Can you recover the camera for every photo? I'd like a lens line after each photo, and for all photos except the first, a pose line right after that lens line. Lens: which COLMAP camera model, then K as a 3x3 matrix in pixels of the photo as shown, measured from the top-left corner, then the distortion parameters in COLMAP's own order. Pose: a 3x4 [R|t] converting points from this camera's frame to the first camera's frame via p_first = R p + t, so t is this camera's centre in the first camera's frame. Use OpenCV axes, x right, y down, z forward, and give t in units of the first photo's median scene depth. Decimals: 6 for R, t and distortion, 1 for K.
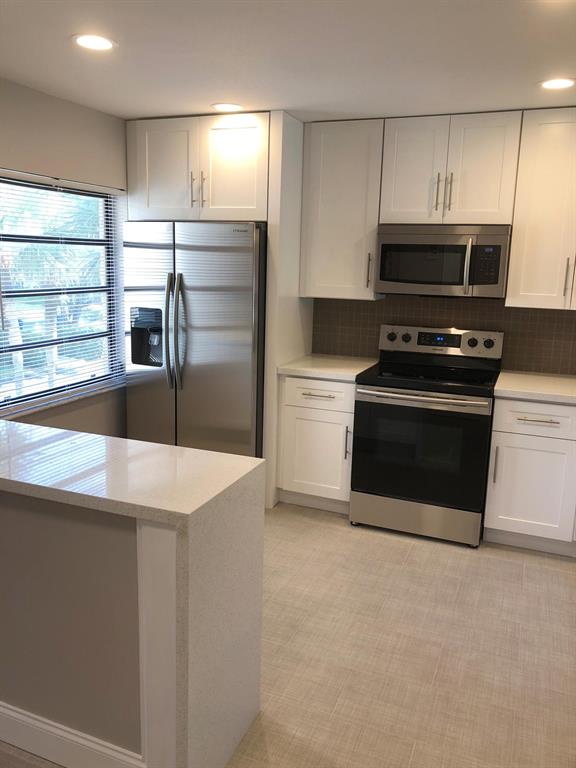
lens RADIAL K [[625.7, 0, 287.7], [0, 625.7, 376.8], [0, 0, 1]] dist [0.046883, -0.050022]
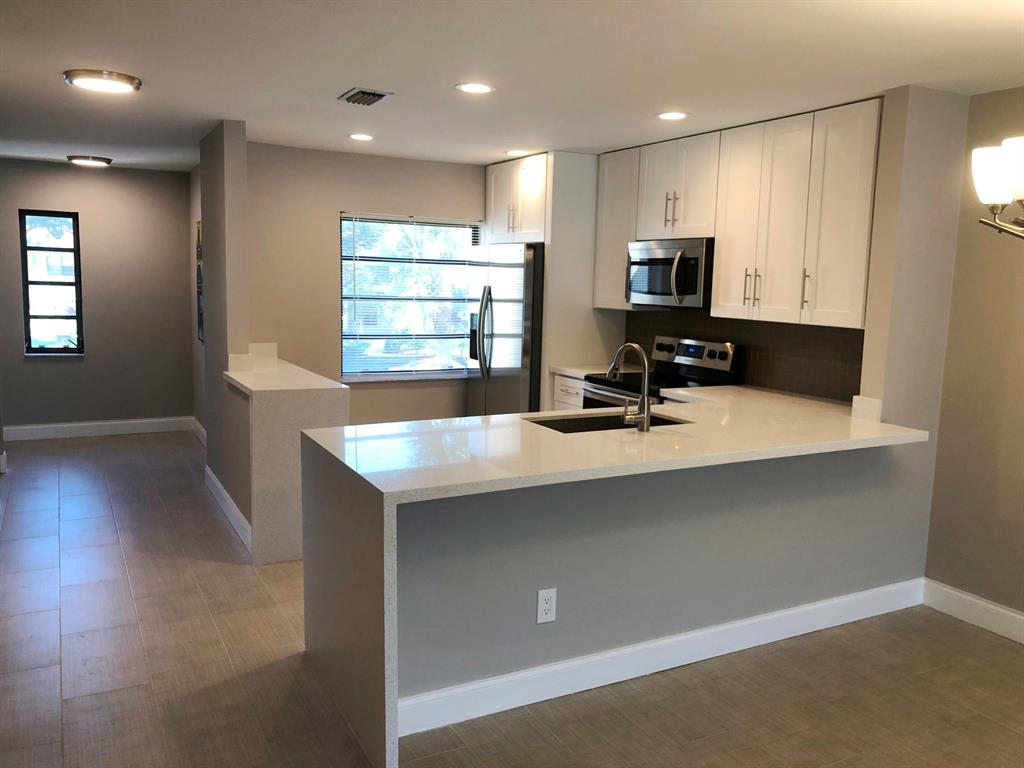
lens RADIAL K [[834.3, 0, 508.3], [0, 834.3, 389.4], [0, 0, 1]] dist [0.046883, -0.050022]
pose [[0.768418, 0.079768, -0.634957, 0.968492], [-0.126018, 0.991635, -0.027929, 0.085170], [0.627418, 0.101477, 0.772042, -0.243445]]
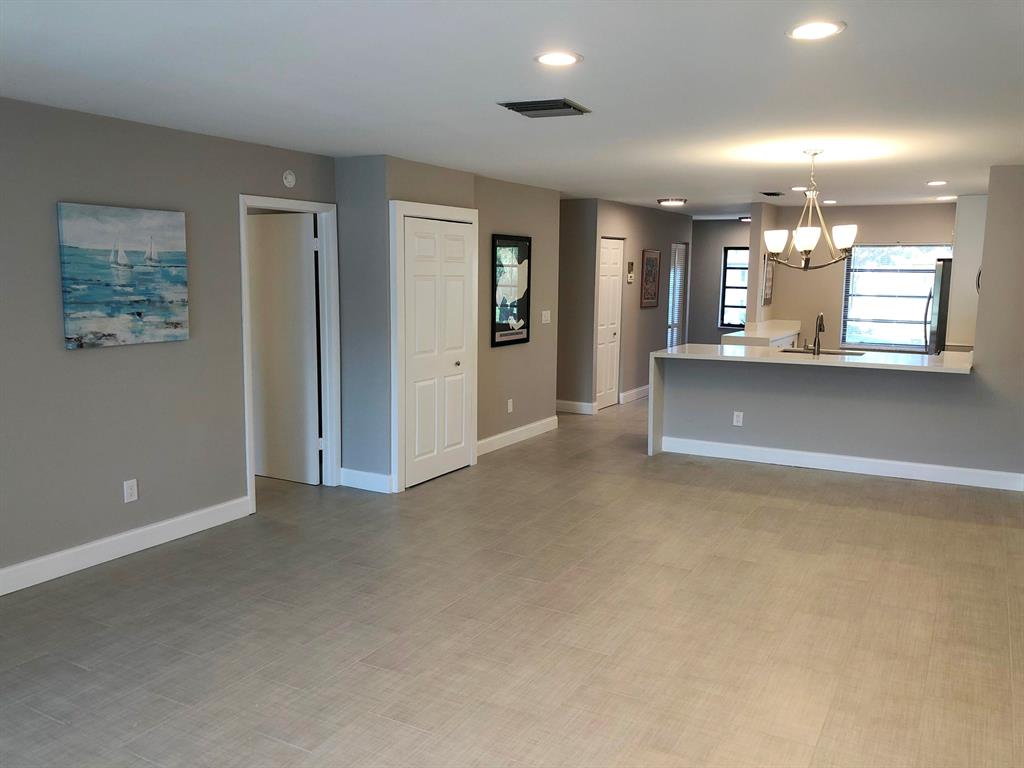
lens RADIAL K [[834.3, 0, 509.0], [0, 834.3, 383.5], [0, 0, 1]] dist [0.046883, -0.050022]
pose [[-0.124381, 0.105951, -0.986562, 2.543223], [-0.195237, 0.972232, 0.129026, 0.039453], [0.972837, 0.208662, -0.100242, 0.111844]]
